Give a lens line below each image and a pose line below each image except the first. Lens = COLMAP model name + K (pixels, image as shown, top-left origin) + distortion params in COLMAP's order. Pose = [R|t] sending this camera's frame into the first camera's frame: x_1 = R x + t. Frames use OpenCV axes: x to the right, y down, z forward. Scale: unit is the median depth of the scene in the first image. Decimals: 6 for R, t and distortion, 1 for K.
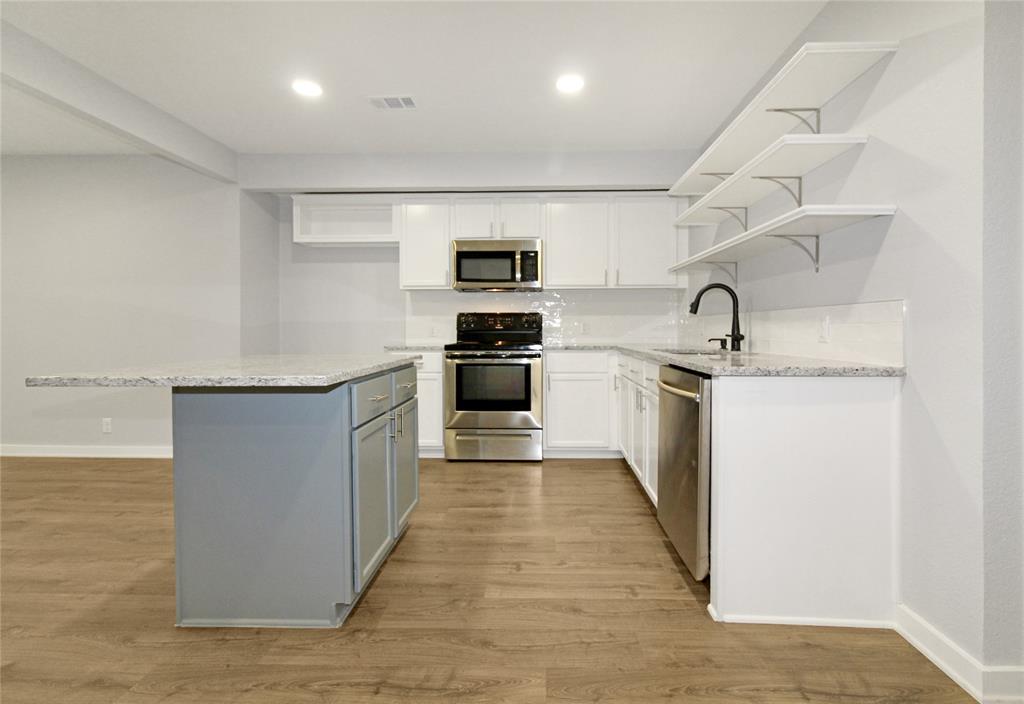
lens RADIAL K [[496.1, 0, 533.7], [0, 496.1, 331.5], [0, 0, 1]] dist [-0.002874, -0.000355]
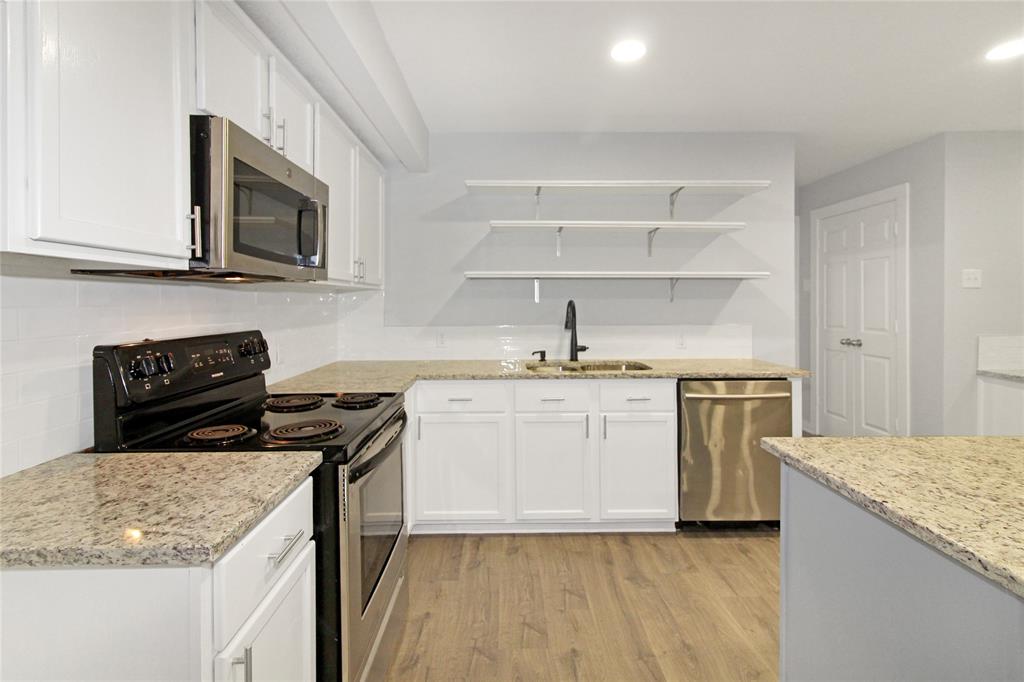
lens RADIAL K [[479.1, 0, 510.6], [0, 479.1, 304.3], [0, 0, 1]] dist [-0.002308, -0.000239]
pose [[-0.027617, -0.000897, 0.999618, -0.502715], [0.008566, 0.999963, 0.001134, -0.068355], [-0.999582, 0.008594, -0.027609, 0.883660]]
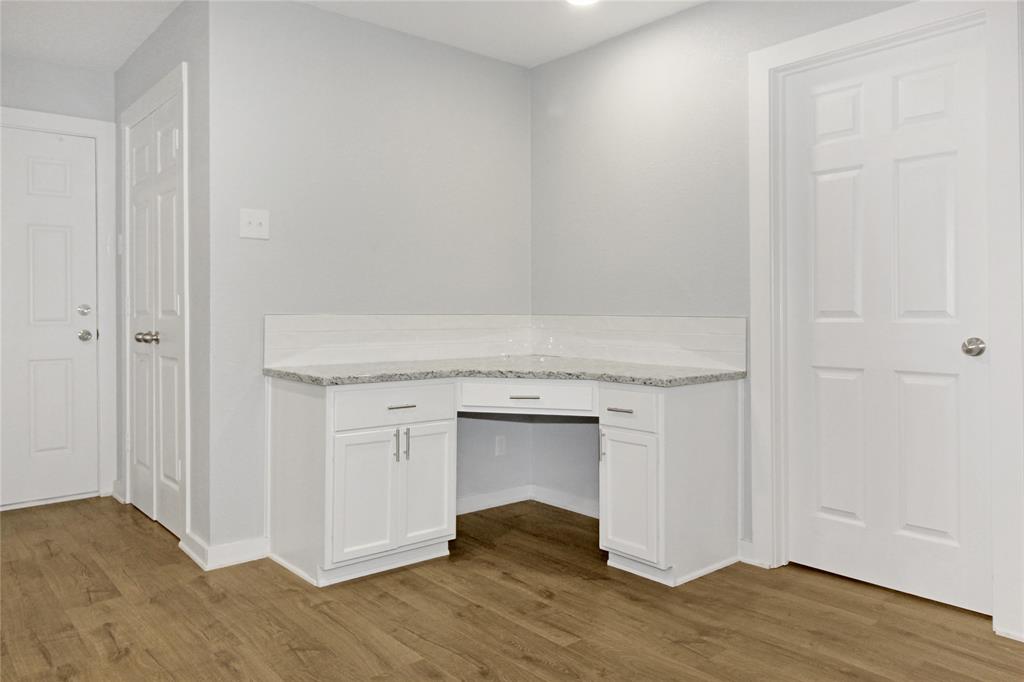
lens RADIAL K [[728.9, 0, 510.7], [0, 728.9, 310.6], [0, 0, 1]] dist [0.035956, 0.000160]
pose [[-0.662788, 0.004616, 0.748793, -0.478951], [0.010614, 0.999938, 0.003231, -0.009169], [-0.748732, 0.010089, -0.662796, 0.379072]]
